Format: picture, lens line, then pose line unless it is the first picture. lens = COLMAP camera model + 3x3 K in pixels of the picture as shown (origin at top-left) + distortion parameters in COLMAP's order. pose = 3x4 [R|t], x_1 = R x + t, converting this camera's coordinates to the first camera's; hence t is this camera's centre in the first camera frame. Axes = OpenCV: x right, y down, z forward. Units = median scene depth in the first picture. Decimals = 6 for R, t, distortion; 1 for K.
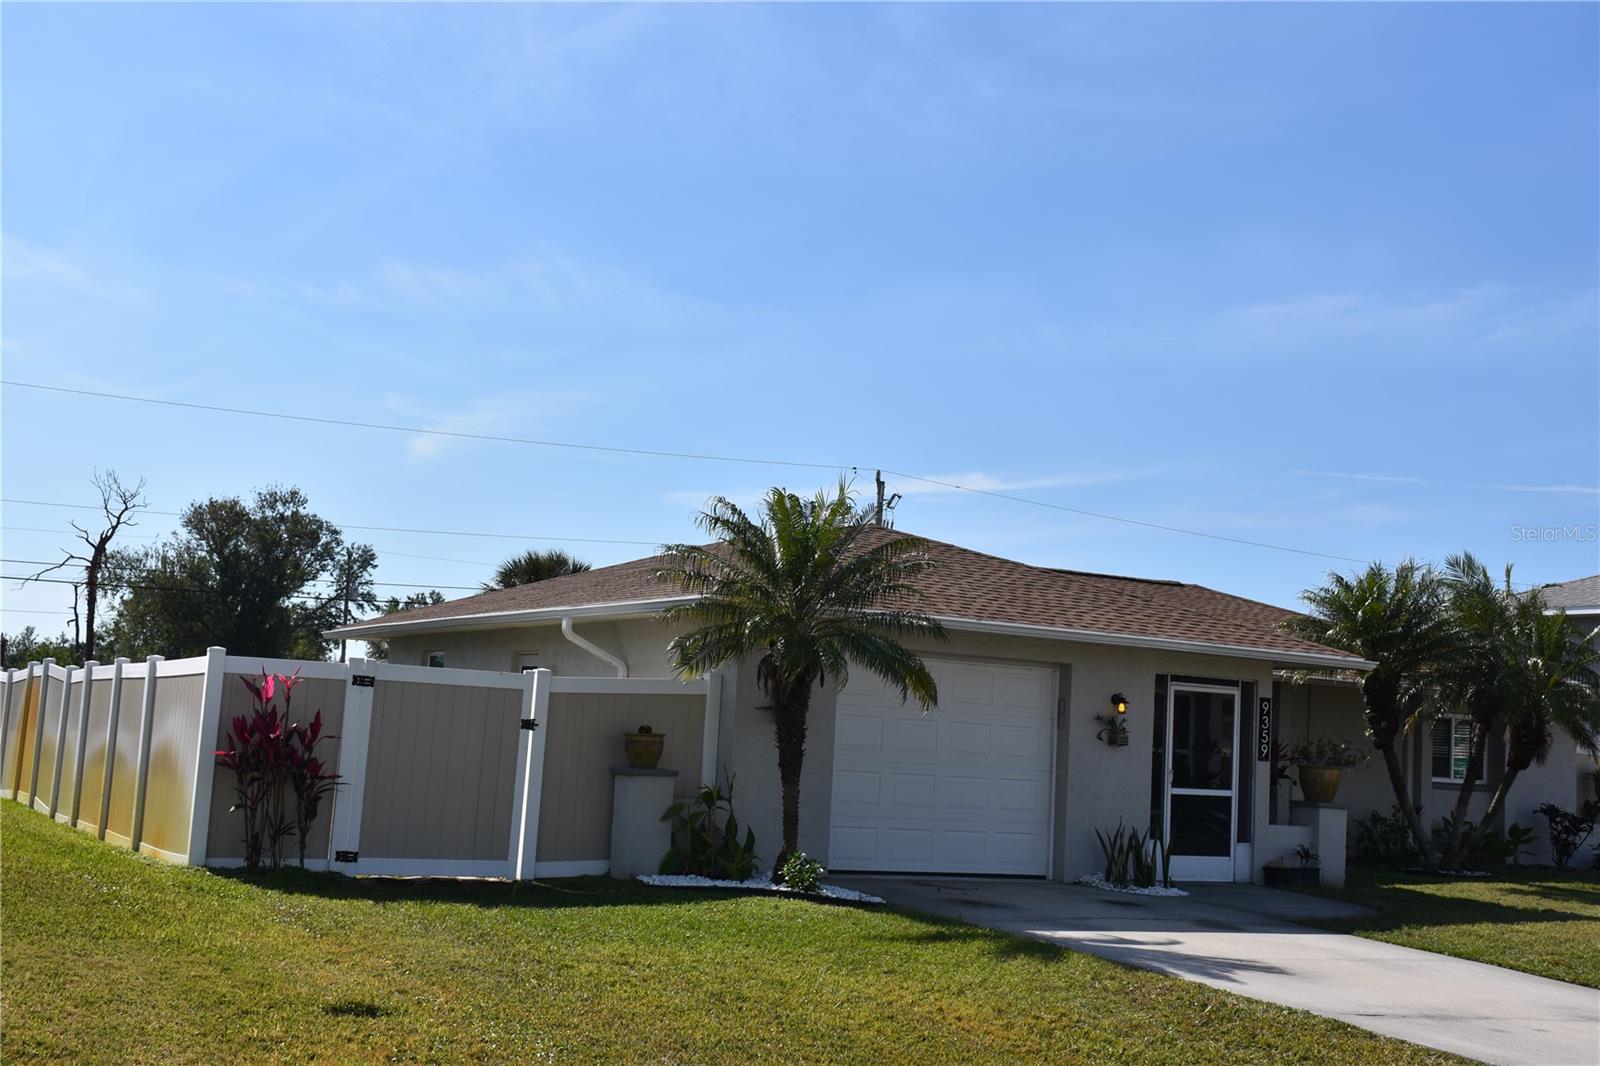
lens RADIAL K [[1910.1, 0, 800.0], [0, 1910.1, 533.0], [0, 0, 1]] dist [0.079065, 0.025702]
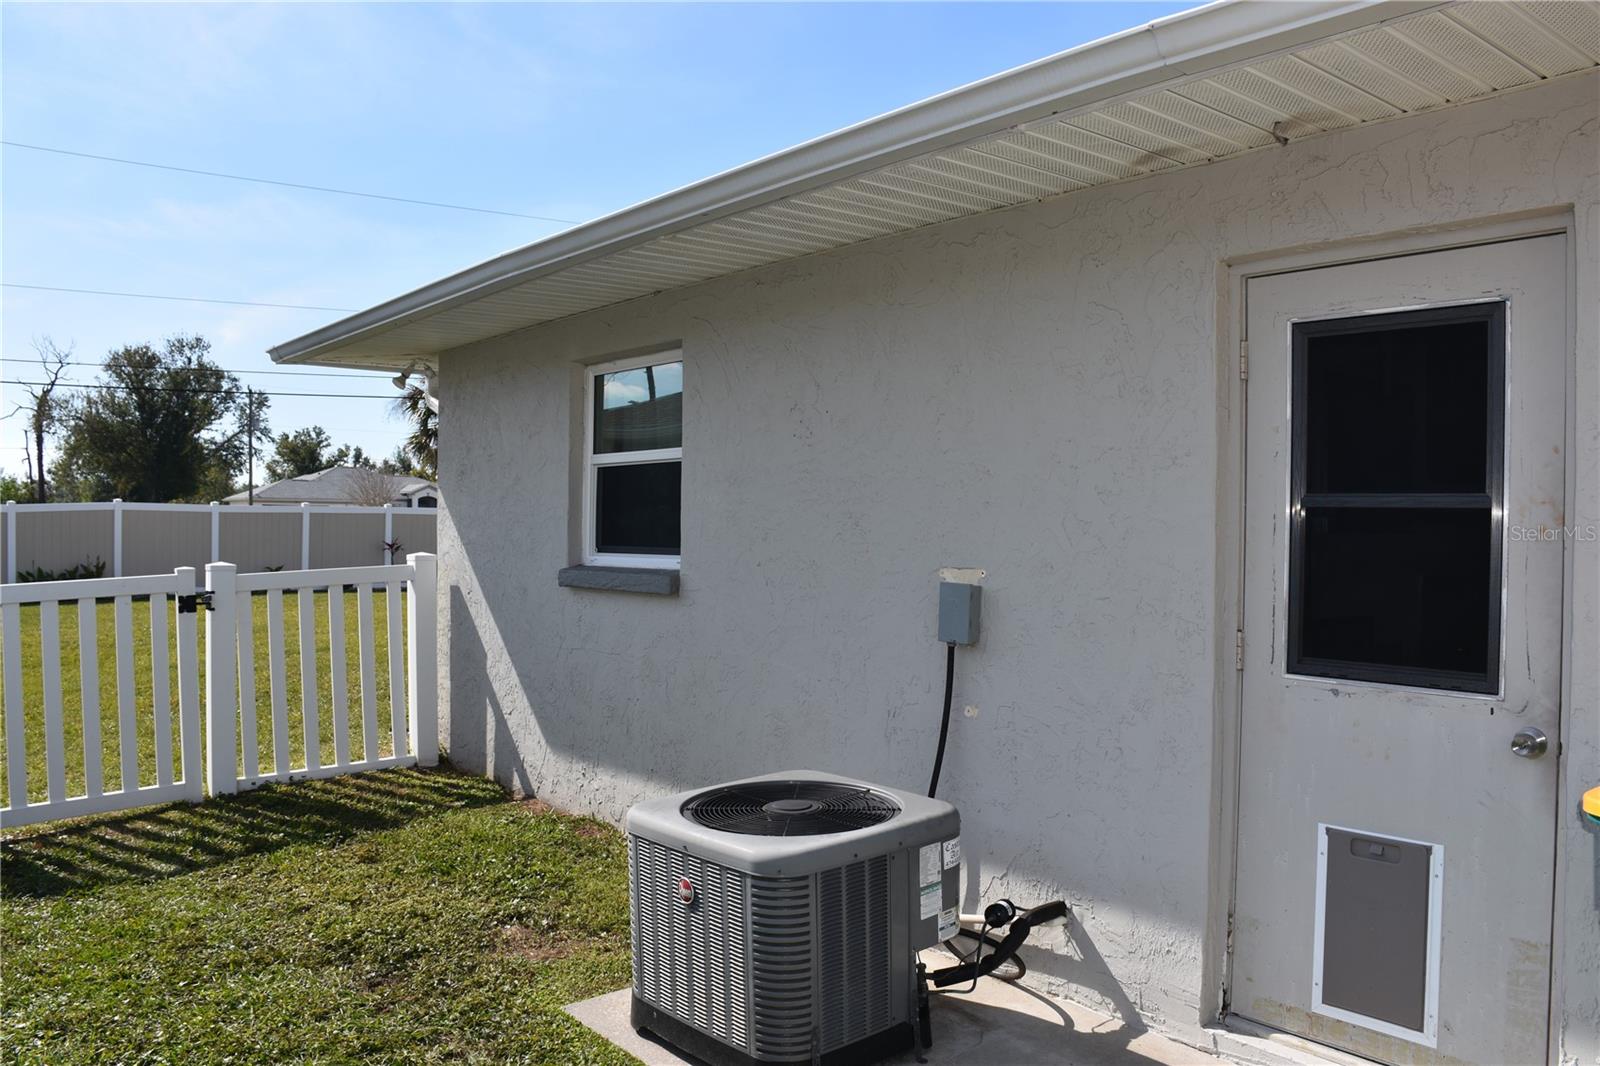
lens RADIAL K [[1248.1, 0, 800.0], [0, 1248.1, 533.0], [0, 0, 1]] dist [-0.148670, 0.102823]
pose [[0.980048, -0.046317, 0.193287, -0.041523], [0.023475, 0.992636, 0.118837, 0.013819], [-0.197368, -0.111929, 0.973919, 0.159103]]
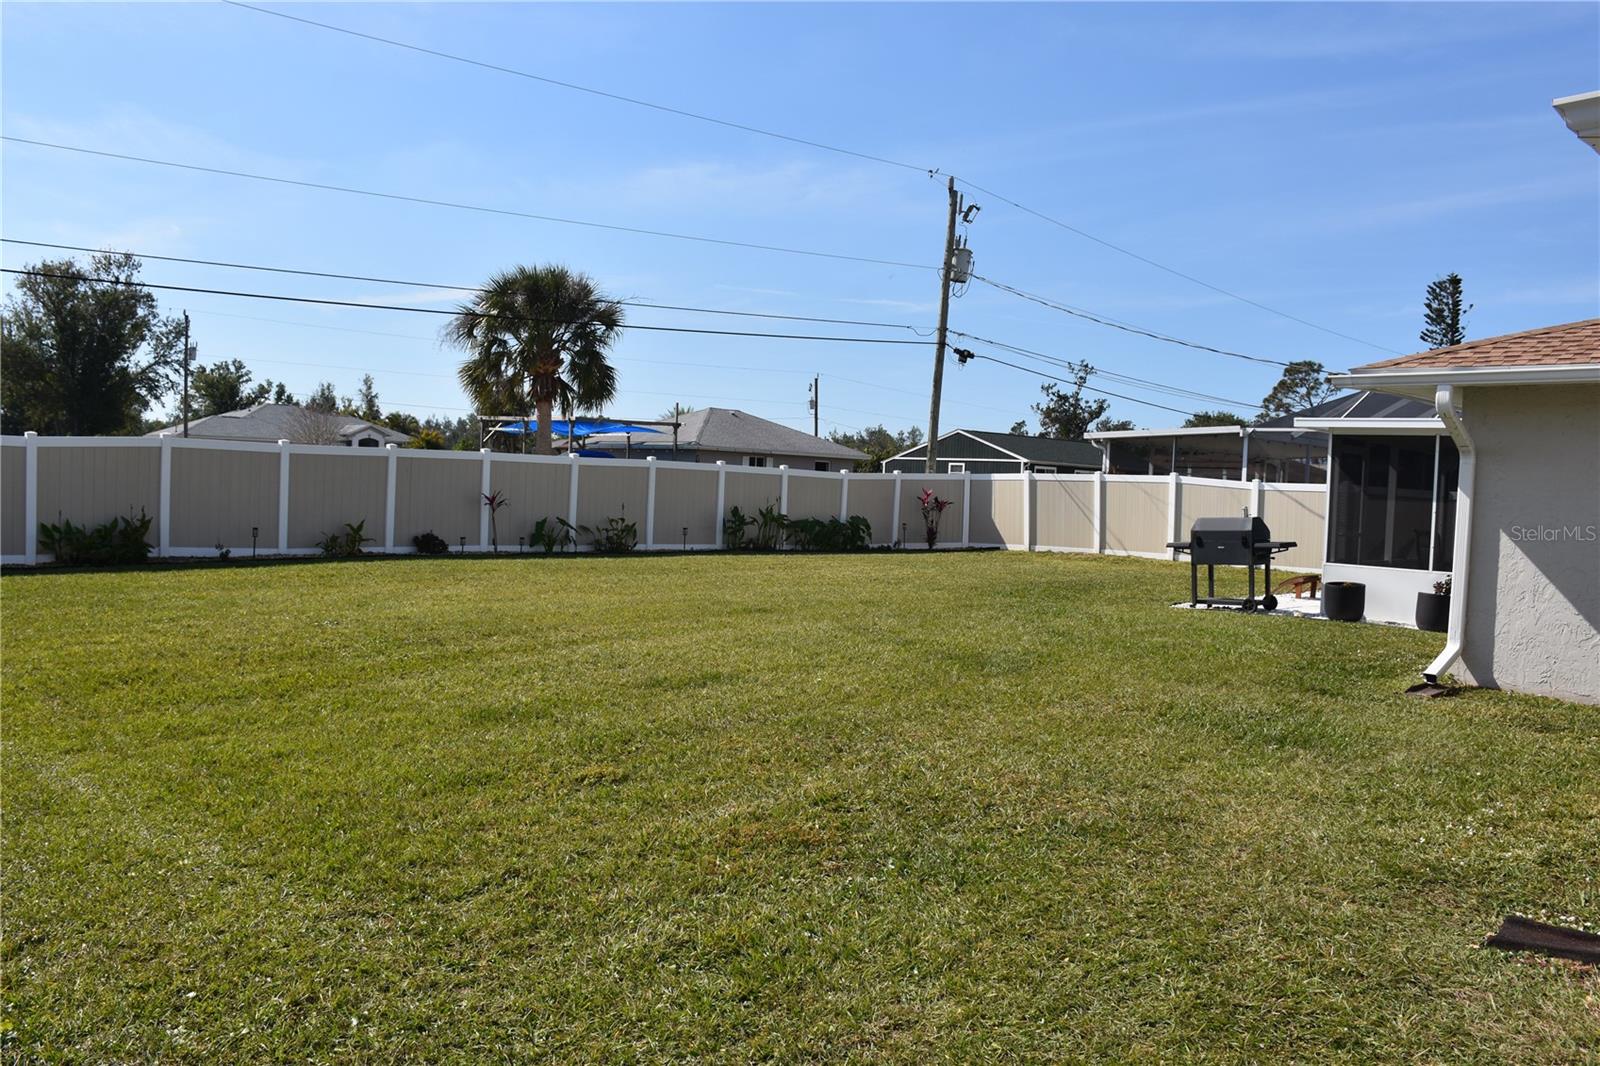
lens RADIAL K [[1248.1, 0, 800.0], [0, 1248.1, 533.0], [0, 0, 1]] dist [-0.148670, 0.102823]
pose [[0.960559, -0.031078, 0.276334, -0.076160], [-0.013183, 0.987528, 0.156889, 0.016357], [-0.277764, -0.154344, 0.948169, 0.201367]]
